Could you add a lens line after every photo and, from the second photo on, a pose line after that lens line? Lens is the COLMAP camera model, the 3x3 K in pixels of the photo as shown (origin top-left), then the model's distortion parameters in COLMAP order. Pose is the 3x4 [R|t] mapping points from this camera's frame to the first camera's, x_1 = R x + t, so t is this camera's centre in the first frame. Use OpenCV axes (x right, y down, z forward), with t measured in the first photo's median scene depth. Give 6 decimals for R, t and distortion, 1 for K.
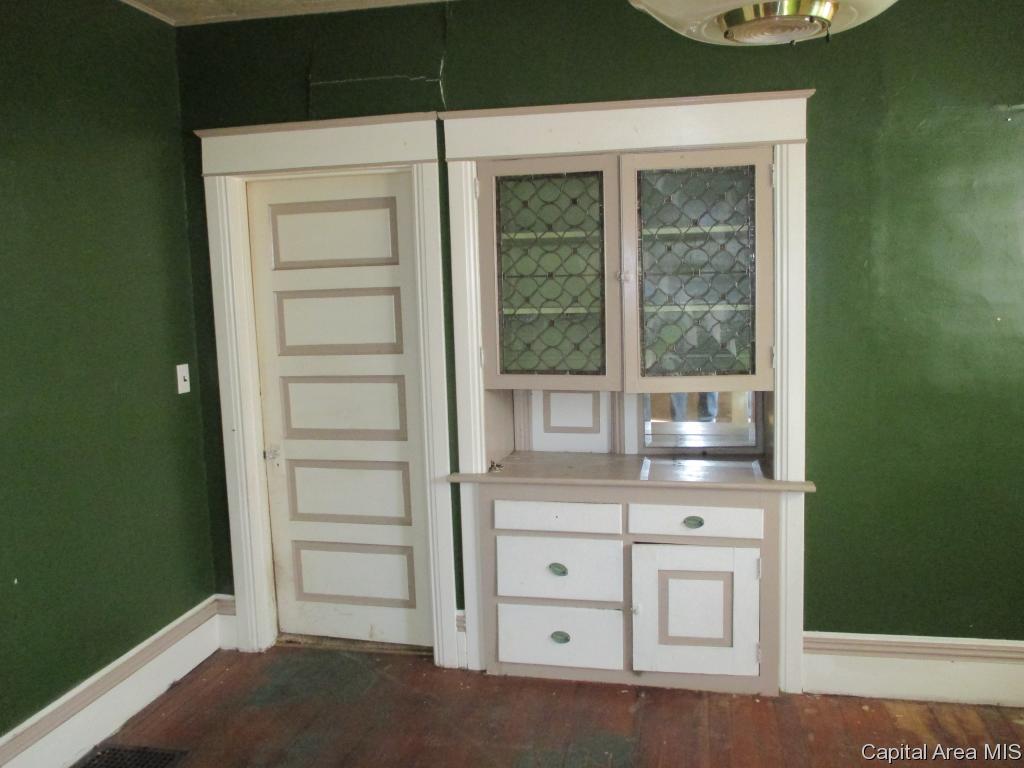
lens RADIAL K [[859.4, 0, 516.4], [0, 859.4, 376.8], [0, 0, 1]] dist [-0.023436, -0.004286]
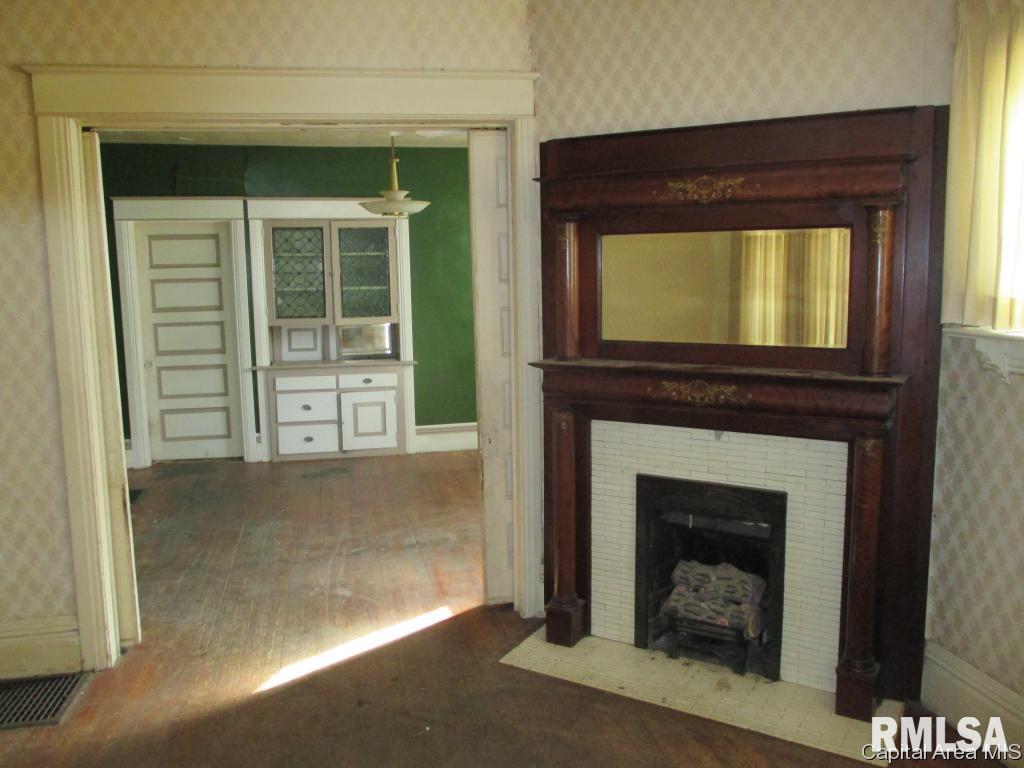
lens RADIAL K [[859.4, 0, 508.9], [0, 859.4, 376.5], [0, 0, 1]] dist [-0.023436, -0.004286]
pose [[0.914932, -0.036924, 0.401916, -0.355859], [0.035665, 0.999307, 0.010617, 0.140881], [-0.402029, 0.004620, 0.915615, -1.208006]]
